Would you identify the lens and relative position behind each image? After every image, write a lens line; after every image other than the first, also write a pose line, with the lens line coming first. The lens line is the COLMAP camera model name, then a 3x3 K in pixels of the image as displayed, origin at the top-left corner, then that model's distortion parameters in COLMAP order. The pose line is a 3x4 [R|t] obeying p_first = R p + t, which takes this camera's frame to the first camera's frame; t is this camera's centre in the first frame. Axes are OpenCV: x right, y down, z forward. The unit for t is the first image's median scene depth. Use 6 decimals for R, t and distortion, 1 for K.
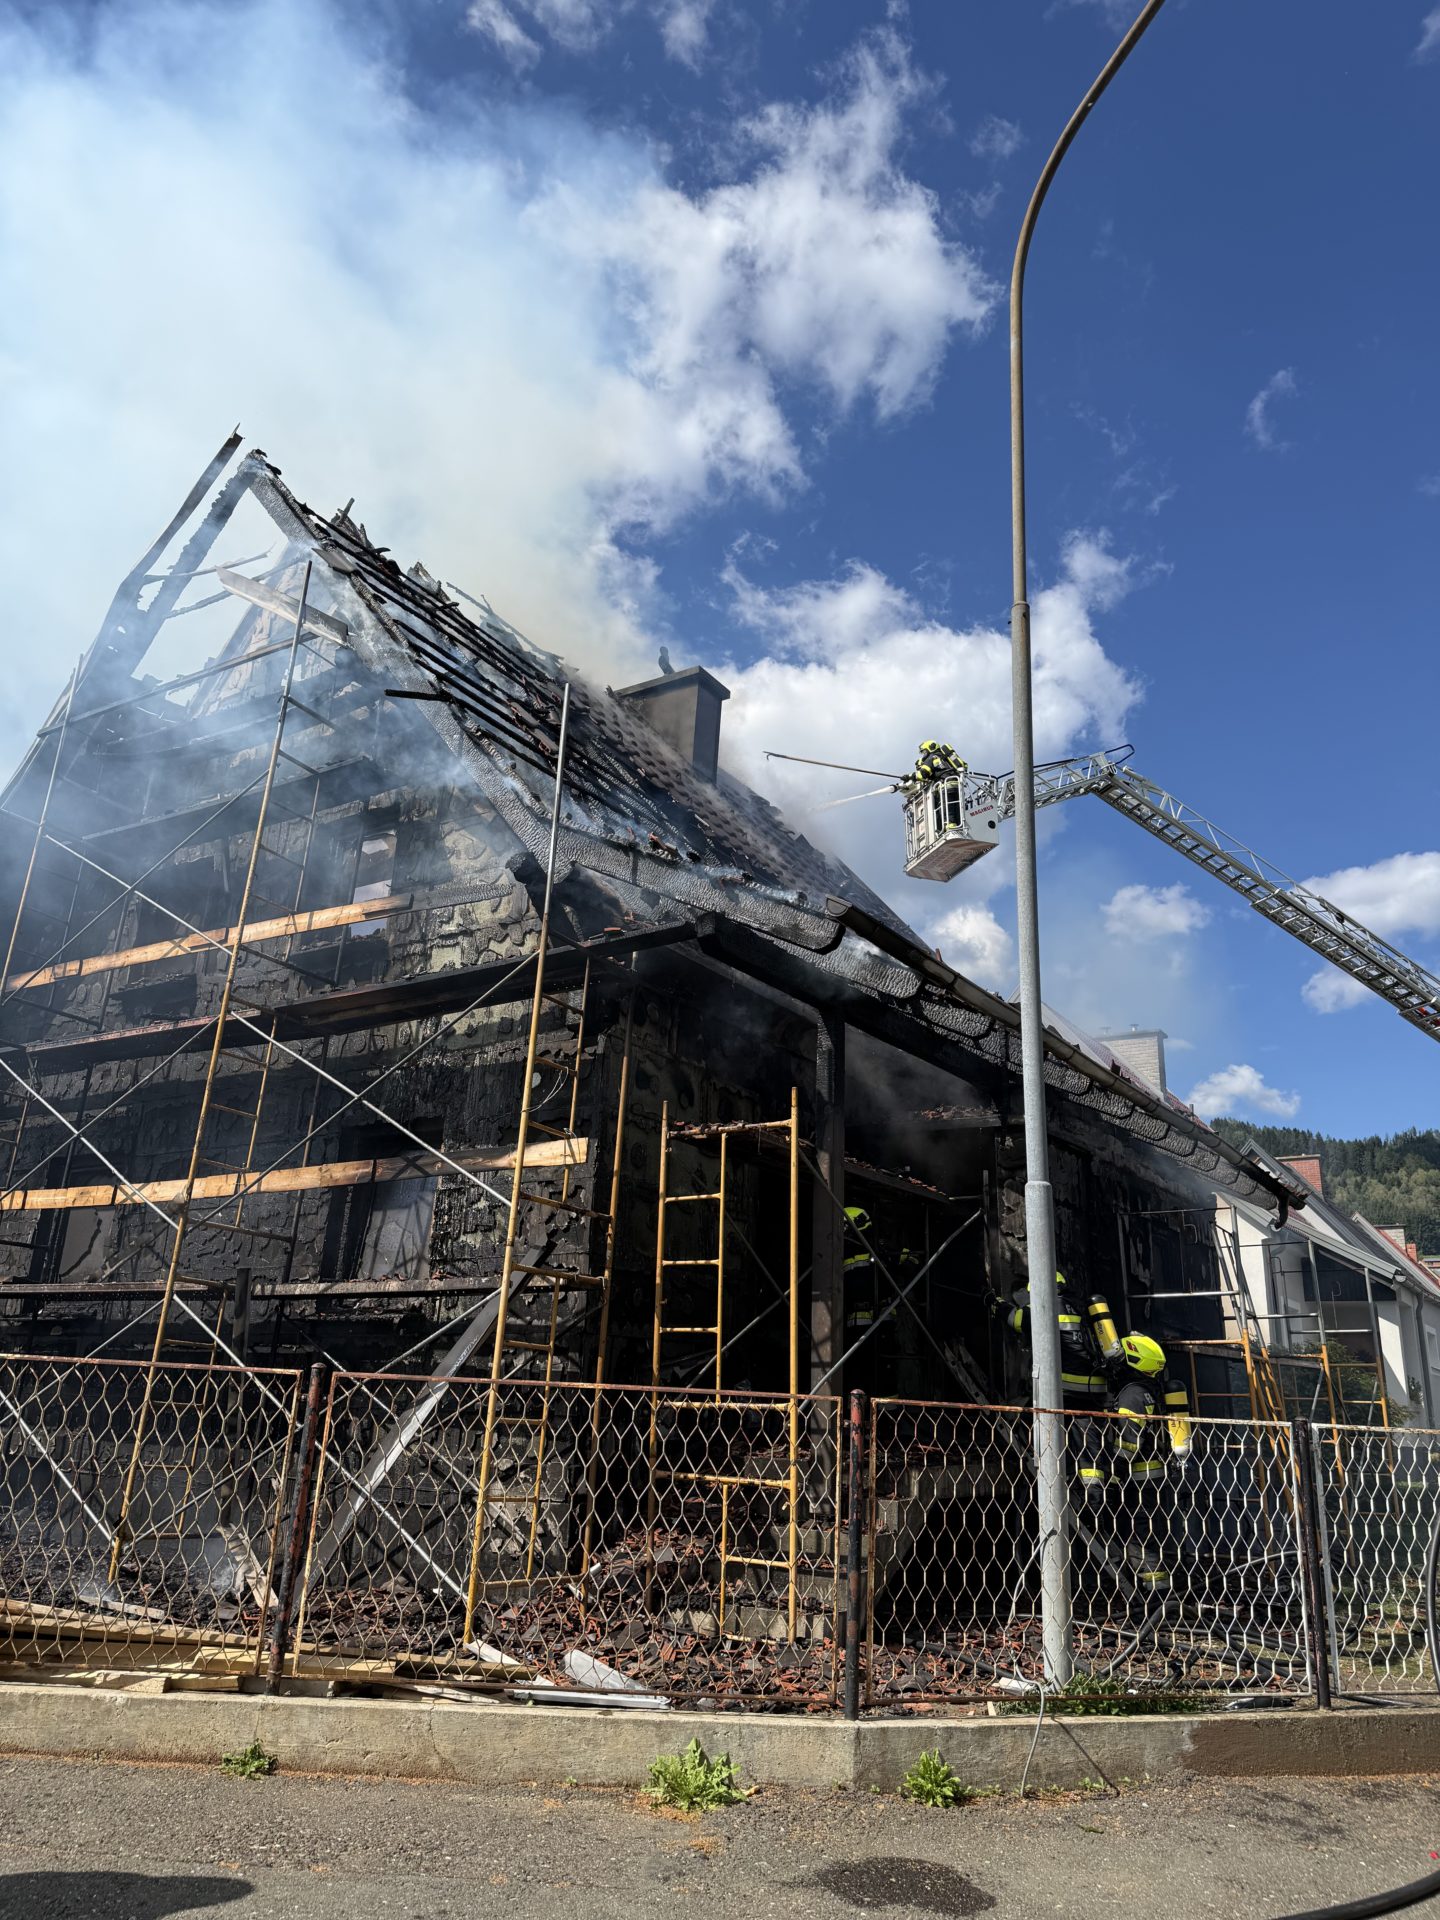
lens RADIAL K [[1332.2, 0, 720.7], [0, 1332.2, 919.0], [0, 0, 1]] dist [0.091565, -0.085096]
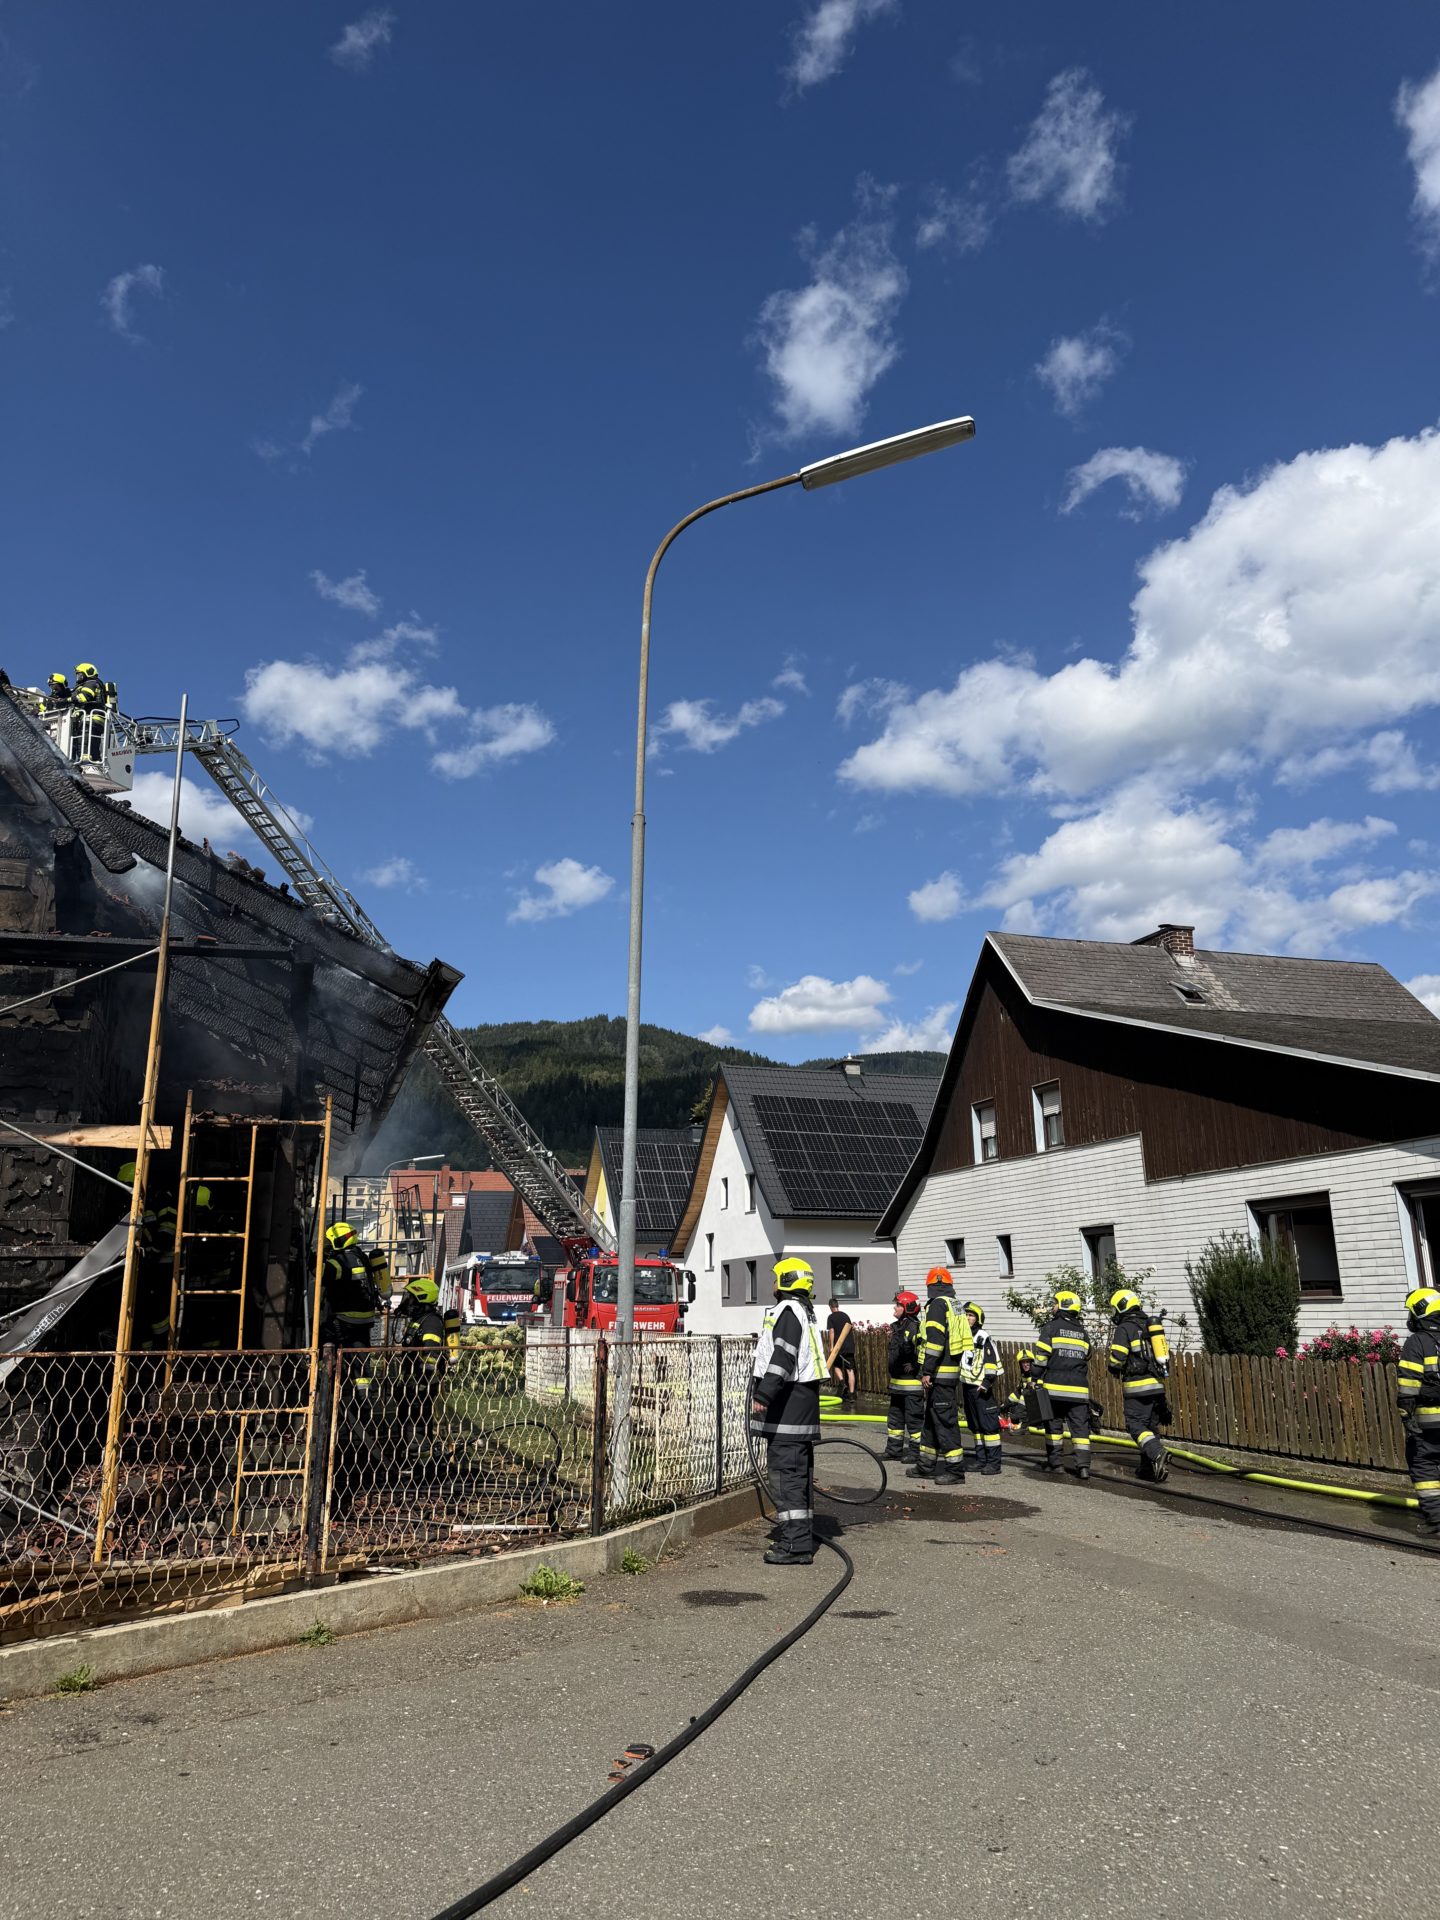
lens RADIAL K [[1332.2, 0, 720.7], [0, 1332.2, 919.0], [0, 0, 1]] dist [0.091565, -0.085096]
pose [[0.618840, 0.184323, 0.763585, -0.687165], [-0.239980, 0.969968, -0.039653, -0.066626], [-0.747962, -0.158707, 0.644488, -0.037221]]
